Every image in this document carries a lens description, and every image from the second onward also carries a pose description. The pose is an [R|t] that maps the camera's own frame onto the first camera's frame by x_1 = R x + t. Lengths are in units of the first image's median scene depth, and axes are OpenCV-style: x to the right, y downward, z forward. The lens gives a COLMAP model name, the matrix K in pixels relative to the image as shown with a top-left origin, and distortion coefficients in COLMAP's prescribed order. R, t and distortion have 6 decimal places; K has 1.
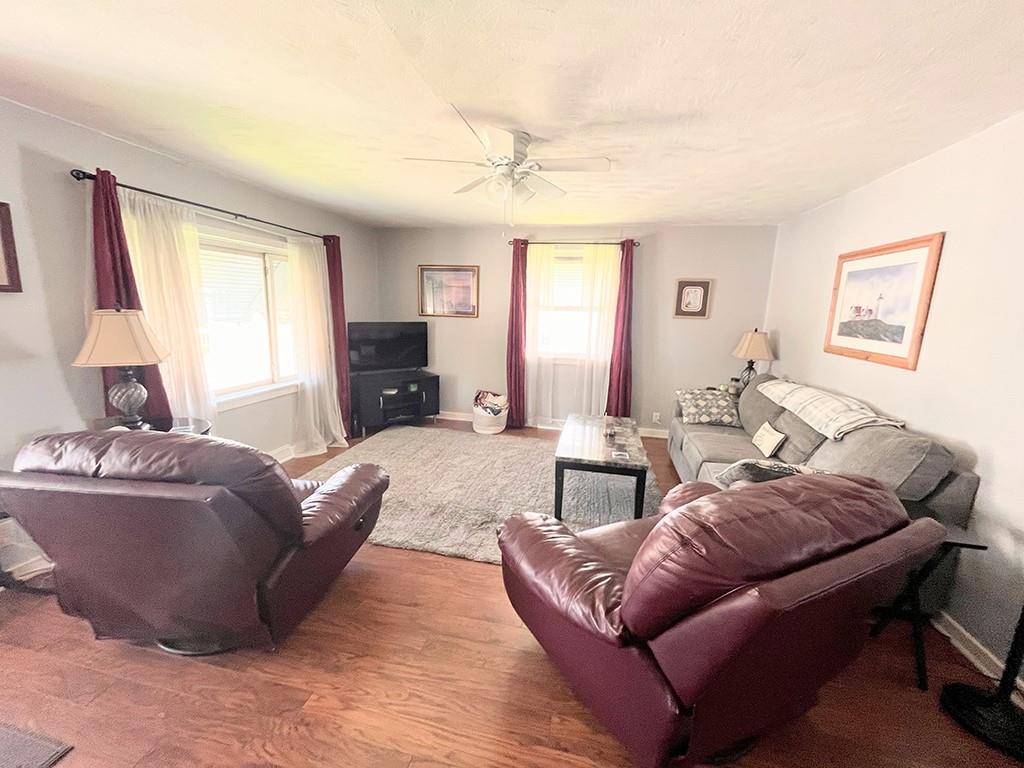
lens RADIAL K [[415.3, 0, 509.4], [0, 415.3, 384.3], [0, 0, 1]] dist [0.001054, 0.000194]
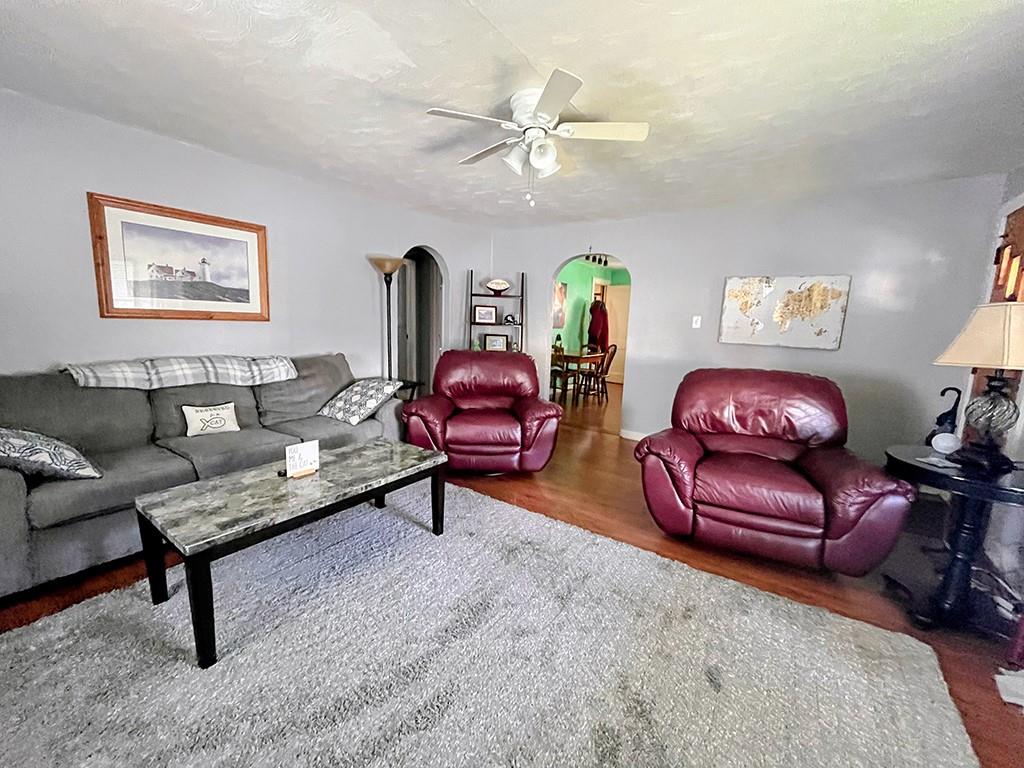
lens RADIAL K [[415.3, 0, 509.4], [0, 415.3, 384.3], [0, 0, 1]] dist [0.001054, 0.000194]
pose [[-0.916725, -0.118354, 0.381586, -0.335513], [0.017622, 0.942206, 0.334572, -0.262474], [-0.399131, 0.313434, -0.861658, 1.765459]]
